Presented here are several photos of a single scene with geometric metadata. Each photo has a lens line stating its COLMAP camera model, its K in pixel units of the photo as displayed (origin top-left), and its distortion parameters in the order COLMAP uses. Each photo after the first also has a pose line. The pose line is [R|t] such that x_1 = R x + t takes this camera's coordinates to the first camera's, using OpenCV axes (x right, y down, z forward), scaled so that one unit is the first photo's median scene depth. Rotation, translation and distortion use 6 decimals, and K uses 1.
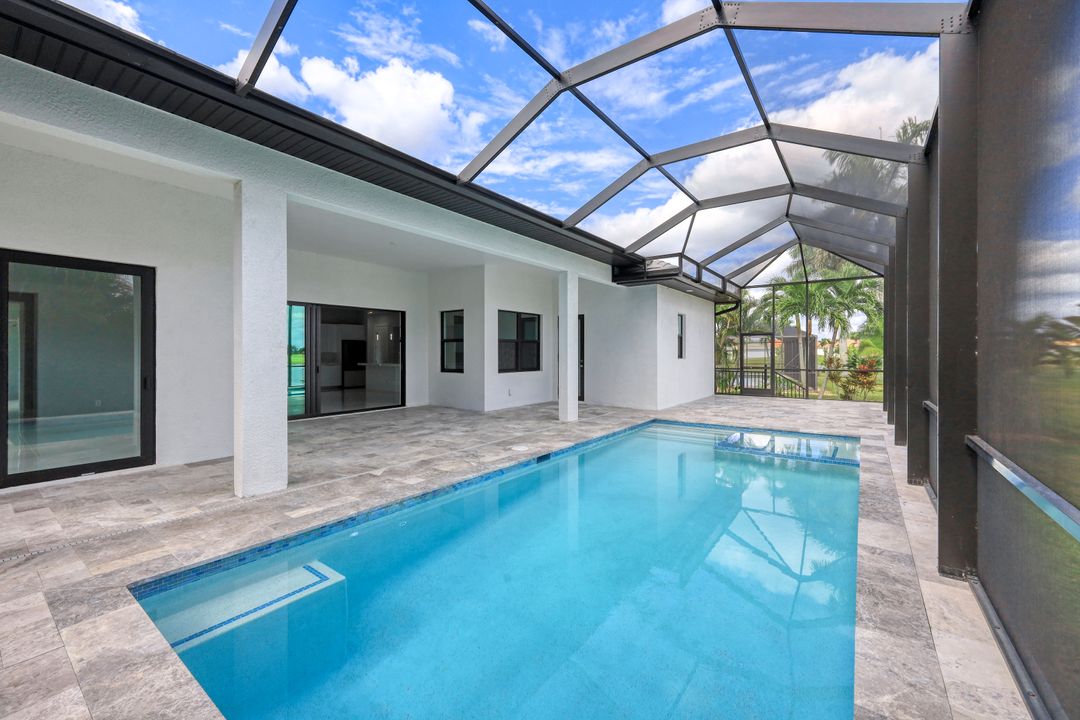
lens RADIAL K [[435.8, 0, 537.8], [0, 435.8, 353.0], [0, 0, 1]] dist [0.001099, -0.000432]
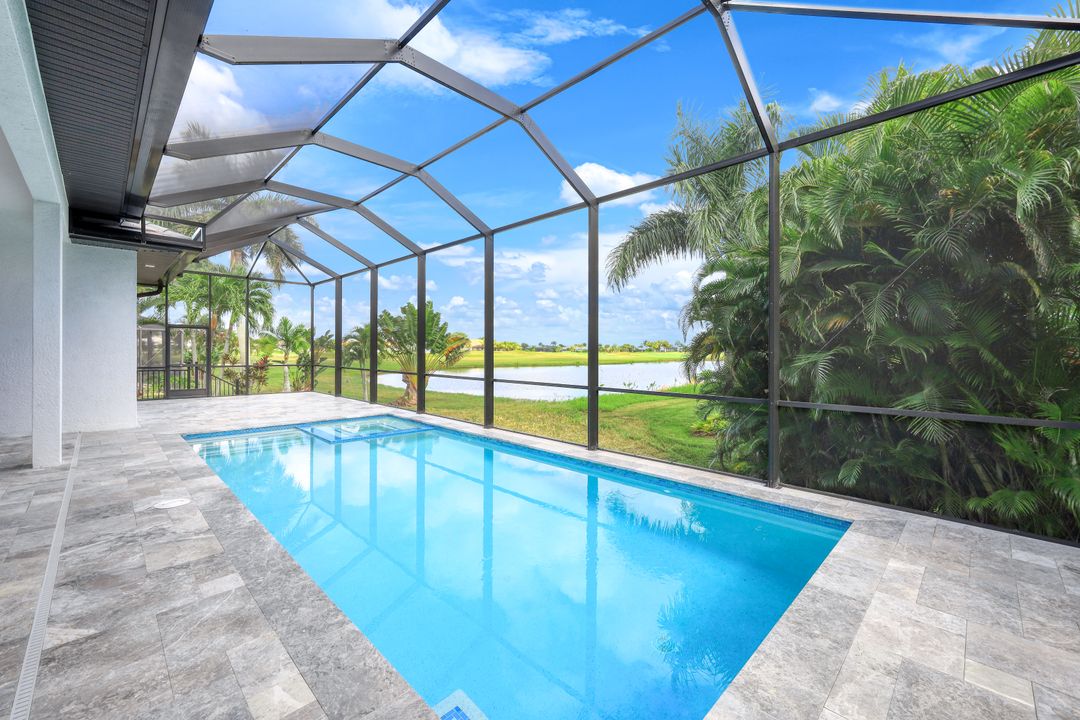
lens RADIAL K [[435.8, 0, 537.8], [0, 435.8, 353.0], [0, 0, 1]] dist [0.001099, -0.000432]
pose [[0.150090, 0.000508, 0.988672, -0.763153], [-0.010074, 0.999949, 0.001015, 0.004099], [-0.988621, -0.010113, 0.150087, 0.542941]]
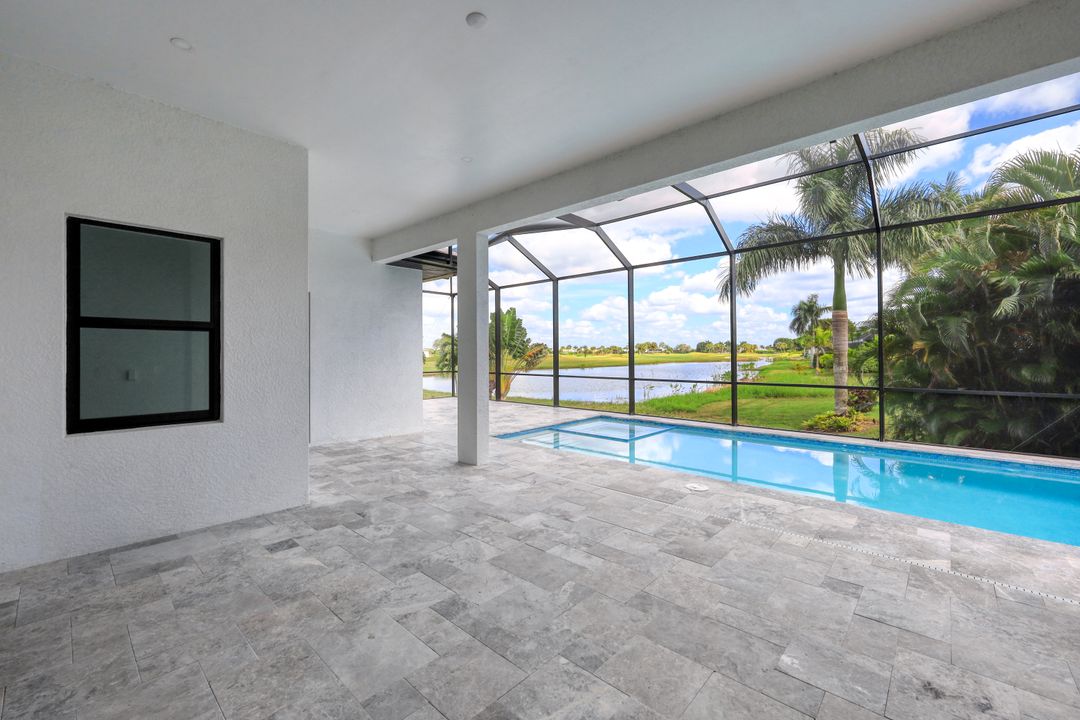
lens RADIAL K [[442.0, 0, 536.5], [0, 442.0, 352.1], [0, 0, 1]] dist [0.001769, 0.000262]
pose [[0.106414, 0.006851, 0.994298, -1.109971], [0.002841, 0.999970, -0.007194, -0.010843], [-0.994318, 0.003591, 0.106391, 1.597767]]
